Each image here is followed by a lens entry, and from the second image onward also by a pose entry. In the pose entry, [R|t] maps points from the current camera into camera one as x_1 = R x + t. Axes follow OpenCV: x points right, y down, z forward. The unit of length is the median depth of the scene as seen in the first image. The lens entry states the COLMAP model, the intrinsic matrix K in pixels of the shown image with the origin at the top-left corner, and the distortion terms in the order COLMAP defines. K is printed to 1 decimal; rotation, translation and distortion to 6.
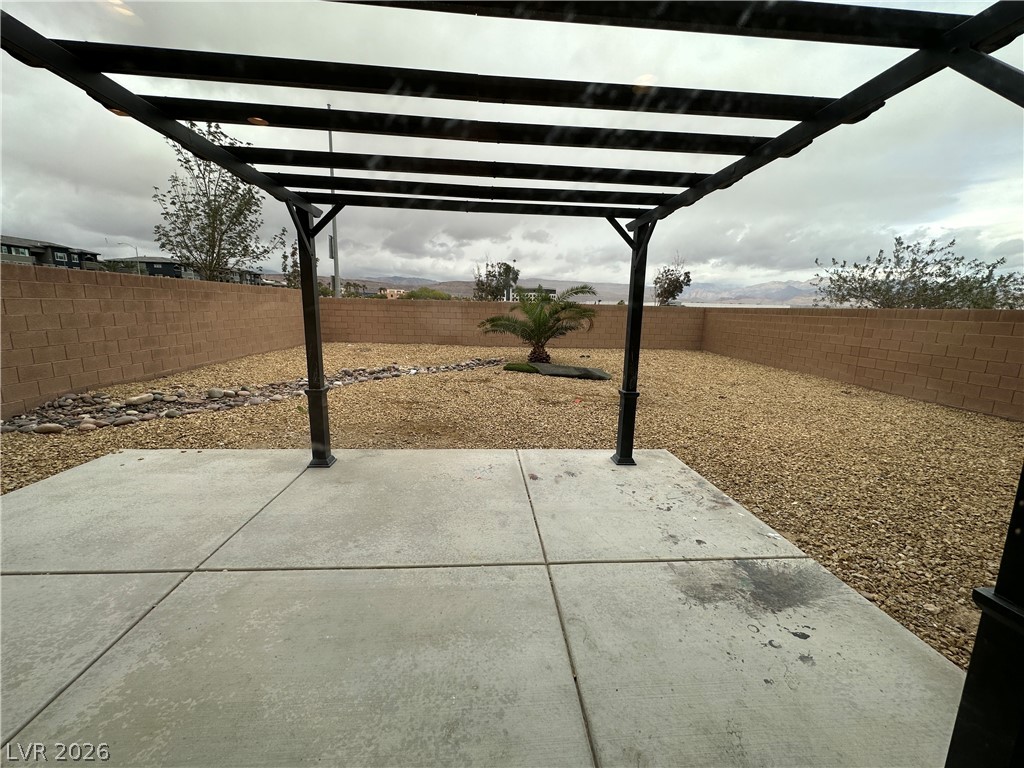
lens RADIAL K [[408.4, 0, 512.0], [0, 408.4, 384.0], [0, 0, 1]] dist [-0.002113, 0.000388]
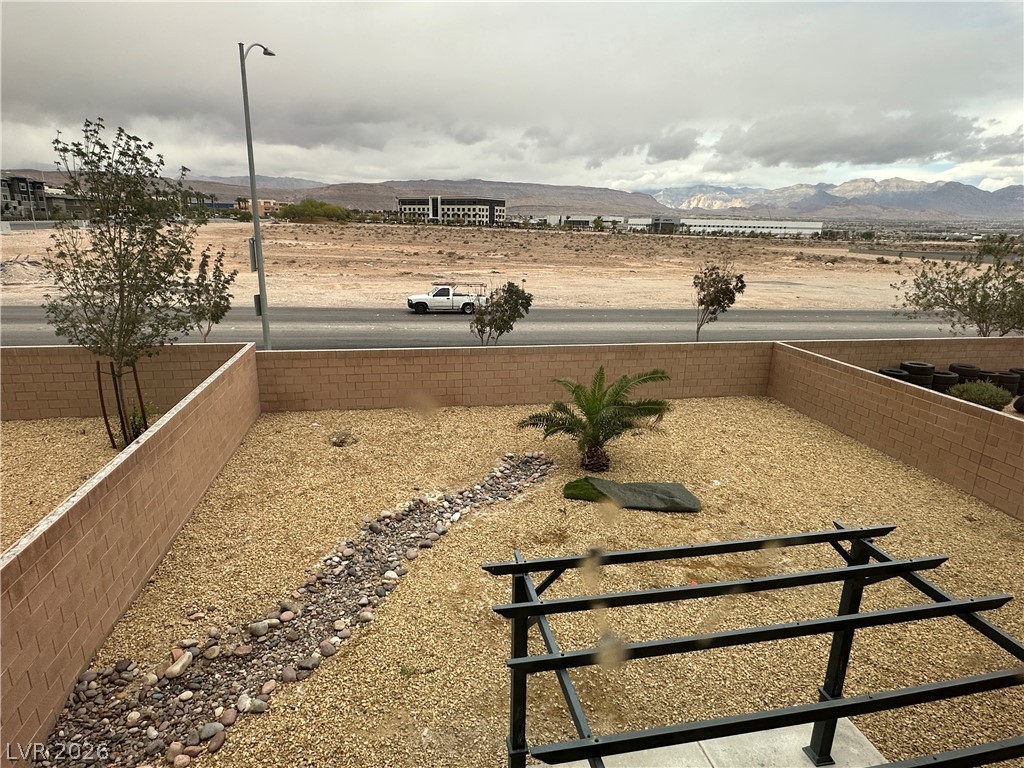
lens RADIAL K [[585.2, 0, 509.3], [0, 585.2, 386.7], [0, 0, 1]] dist [-0.005150, 0.001134]
pose [[0.992955, -0.037331, 0.112460, -0.134731], [0.026830, 0.995260, 0.093481, -0.195418], [-0.115416, -0.089805, 0.989249, -0.040693]]
